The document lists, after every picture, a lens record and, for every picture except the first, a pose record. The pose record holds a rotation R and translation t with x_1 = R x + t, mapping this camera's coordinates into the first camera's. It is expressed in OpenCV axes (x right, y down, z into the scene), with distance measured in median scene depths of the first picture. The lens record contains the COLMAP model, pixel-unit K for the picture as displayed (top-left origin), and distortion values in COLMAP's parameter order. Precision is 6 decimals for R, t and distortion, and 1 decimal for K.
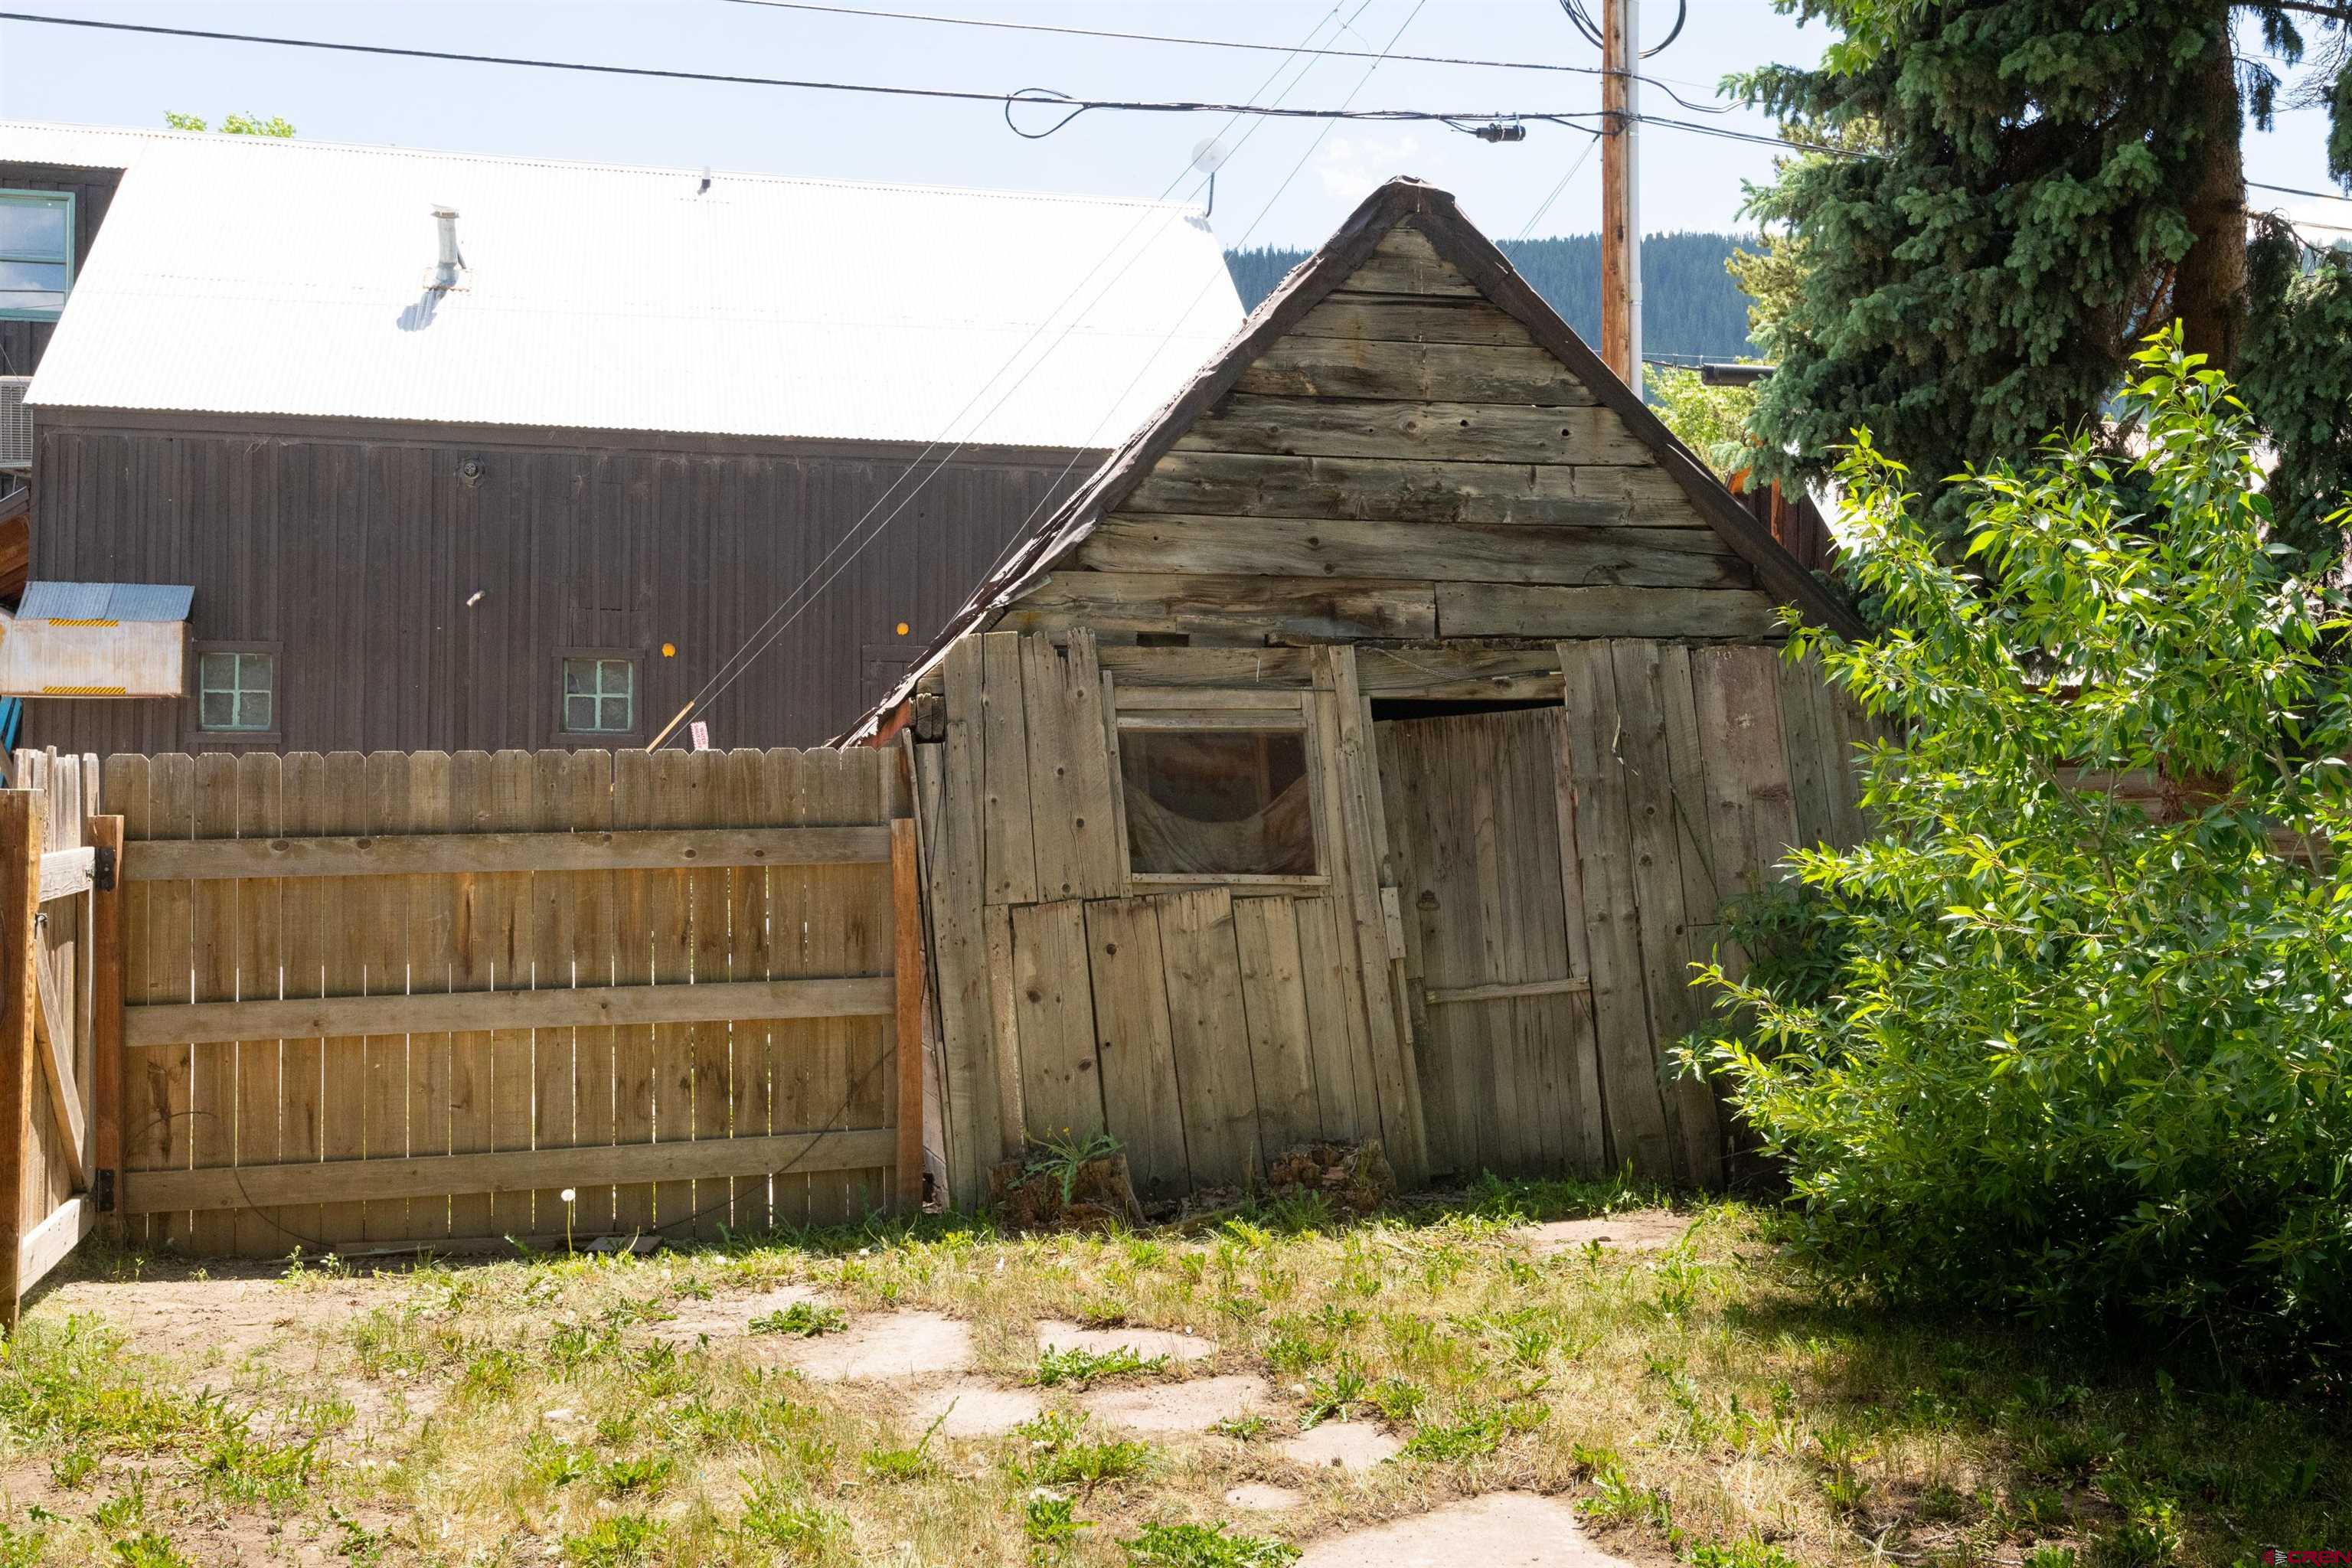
lens RADIAL K [[2179.8, 0, 1177.8], [0, 2179.8, 788.1], [0, 0, 1]] dist [-0.000623, 0.000000]
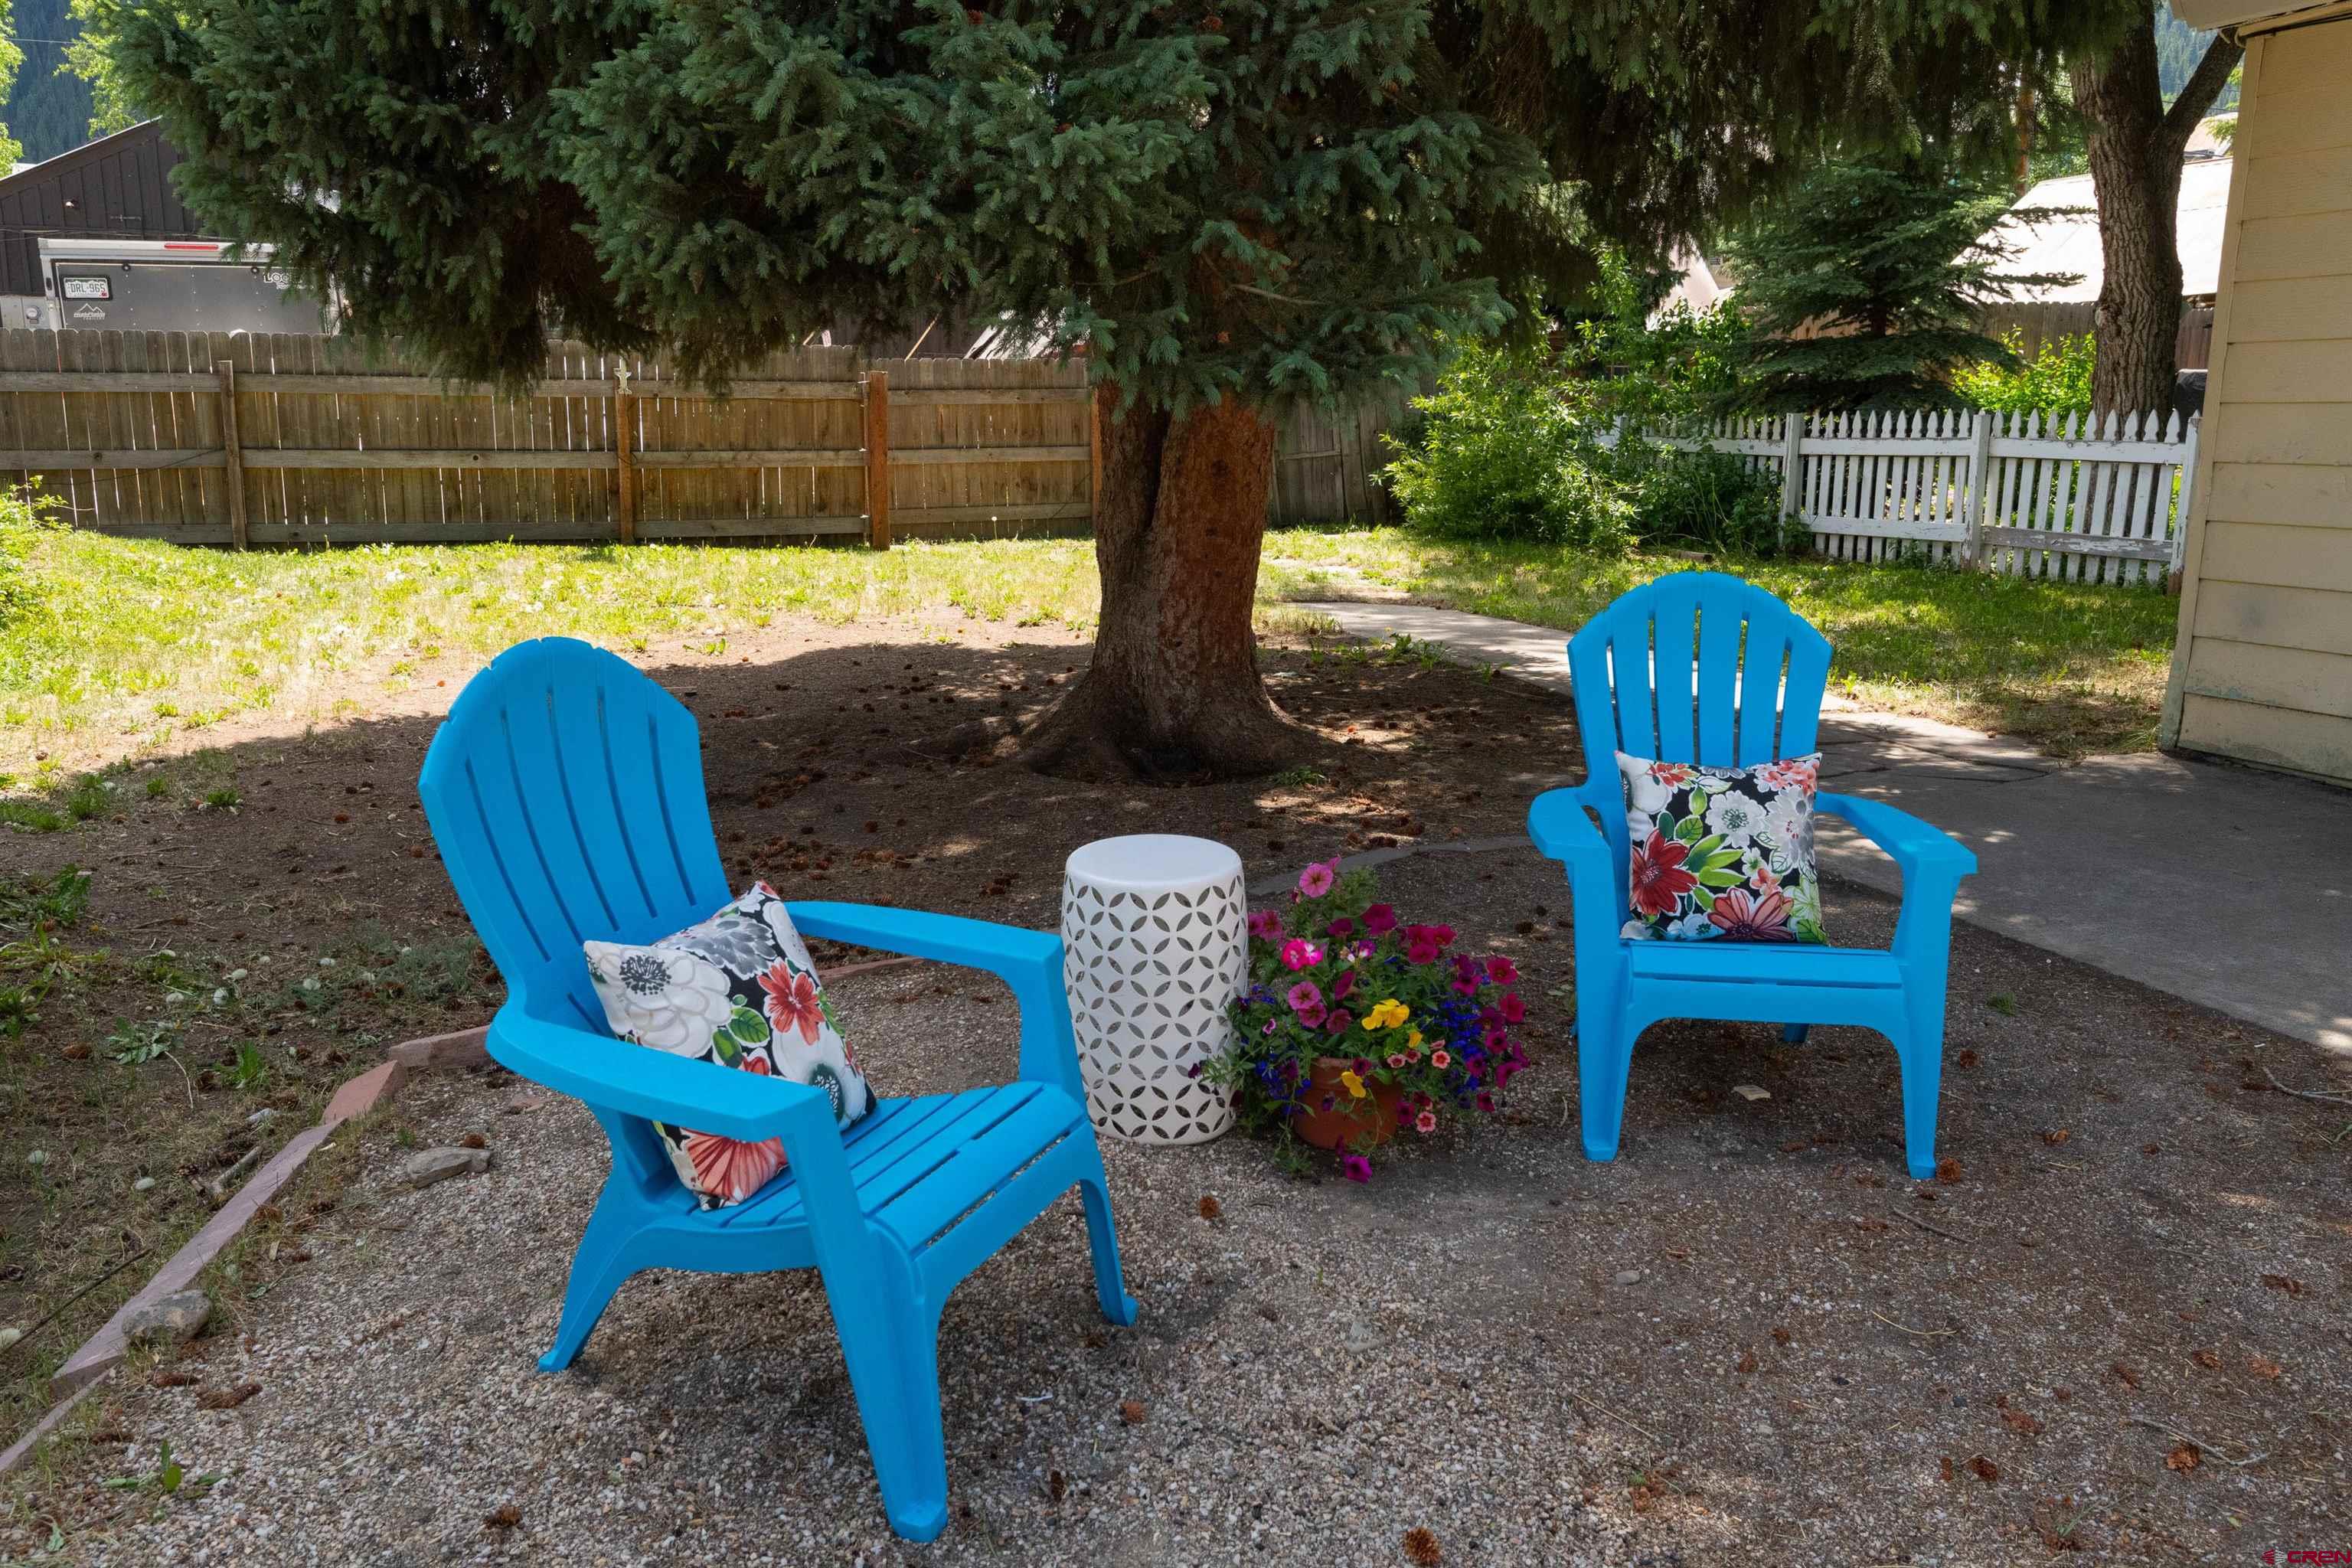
lens RADIAL K [[1833.0, 0, 1179.5], [0, 1833.0, 779.0], [0, 0, 1]] dist [0.006277, 0.003787]
pose [[0.991101, -0.017397, 0.131971, -0.341653], [-0.011330, 0.976800, 0.213854, 0.002637], [-0.132630, -0.213446, 0.967910, -1.359094]]
